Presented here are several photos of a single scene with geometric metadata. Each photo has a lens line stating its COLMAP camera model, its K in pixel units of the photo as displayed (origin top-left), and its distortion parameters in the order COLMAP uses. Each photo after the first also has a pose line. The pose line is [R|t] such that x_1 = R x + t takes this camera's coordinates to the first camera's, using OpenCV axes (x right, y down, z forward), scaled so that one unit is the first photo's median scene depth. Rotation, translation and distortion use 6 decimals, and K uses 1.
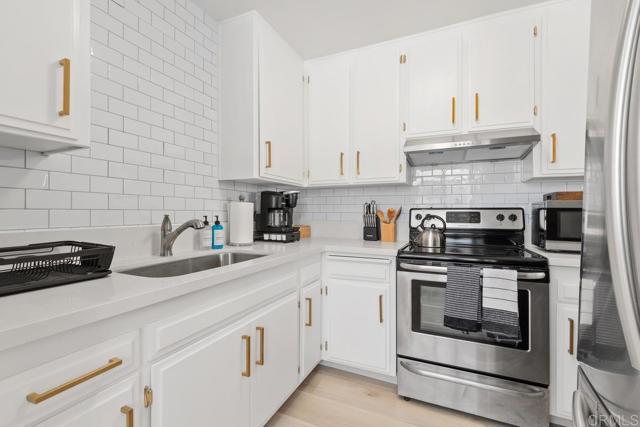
lens RADIAL K [[288.7, 0, 318.8], [0, 288.7, 213.2], [0, 0, 1]] dist [-0.003105, -0.000359]
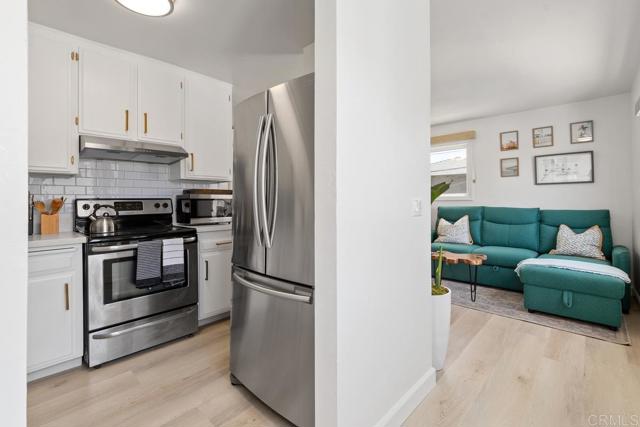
lens RADIAL K [[288.7, 0, 319.2], [0, 288.7, 198.8], [0, 0, 1]] dist [-0.003105, -0.000359]
pose [[0.303589, -0.000261, 0.952803, -0.460911], [0.012666, 0.999913, -0.003761, -0.002407], [-0.952719, 0.013211, 0.303566, -0.164241]]
